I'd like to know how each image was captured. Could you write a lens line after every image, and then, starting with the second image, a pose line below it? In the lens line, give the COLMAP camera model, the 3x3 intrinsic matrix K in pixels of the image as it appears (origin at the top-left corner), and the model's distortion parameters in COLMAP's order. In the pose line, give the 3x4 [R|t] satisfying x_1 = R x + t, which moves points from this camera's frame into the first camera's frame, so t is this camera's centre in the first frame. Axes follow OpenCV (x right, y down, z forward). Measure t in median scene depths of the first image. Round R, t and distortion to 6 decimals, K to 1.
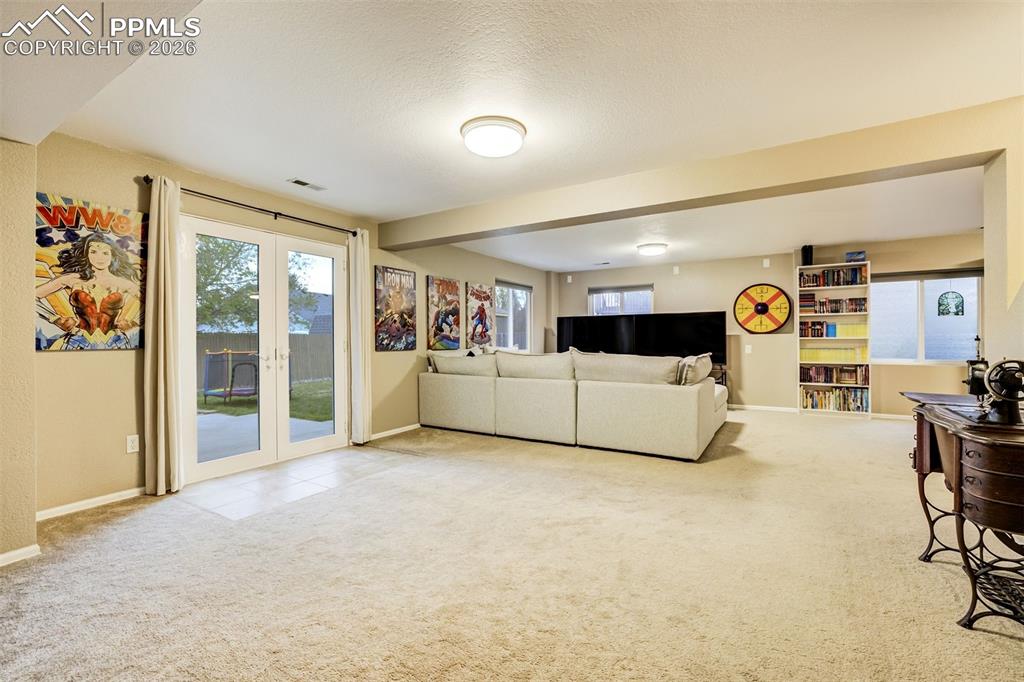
lens RADIAL K [[441.8, 0, 515.6], [0, 441.8, 340.3], [0, 0, 1]] dist [-0.025413, 0.003450]
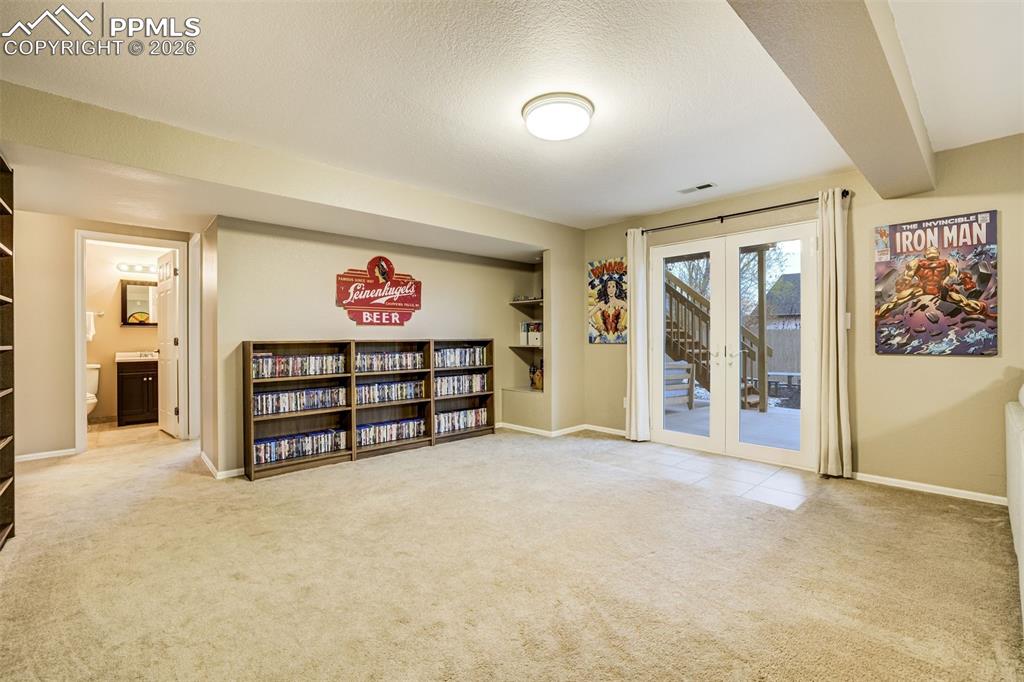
lens RADIAL K [[441.8, 0, 516.4], [0, 441.8, 338.0], [0, 0, 1]] dist [-0.025413, 0.003450]
pose [[-0.284356, 0.006115, -0.958699, 0.815505], [0.003773, 0.999979, 0.005259, -0.010032], [0.958711, -0.002122, -0.284373, 1.111544]]
